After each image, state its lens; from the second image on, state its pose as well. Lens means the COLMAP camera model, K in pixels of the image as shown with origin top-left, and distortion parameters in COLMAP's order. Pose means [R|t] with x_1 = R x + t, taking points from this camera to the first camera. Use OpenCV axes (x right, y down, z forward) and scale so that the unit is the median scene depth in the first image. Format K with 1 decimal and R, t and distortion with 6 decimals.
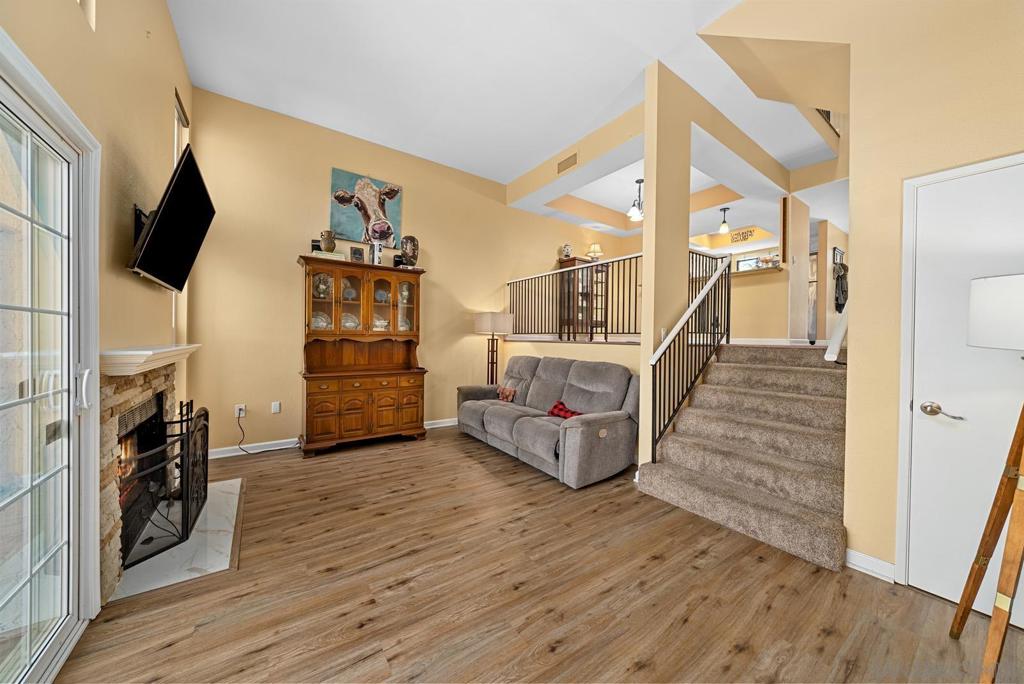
lens RADIAL K [[354.2, 0, 511.4], [0, 354.2, 338.5], [0, 0, 1]] dist [-0.008798, 0.000914]
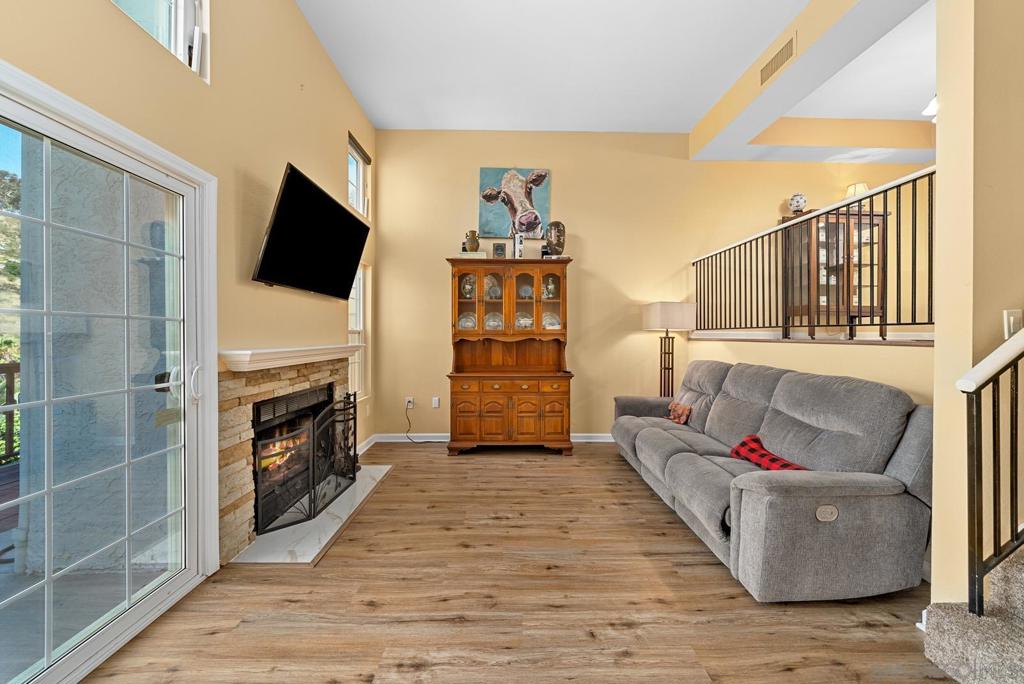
lens RADIAL K [[354.2, 0, 509.0], [0, 354.2, 335.9], [0, 0, 1]] dist [-0.008798, 0.000914]
pose [[0.824929, -0.011434, -0.565121, 0.147838], [0.008999, 0.999934, -0.007095, 0.001753], [0.565165, 0.000767, 0.824978, 0.264643]]
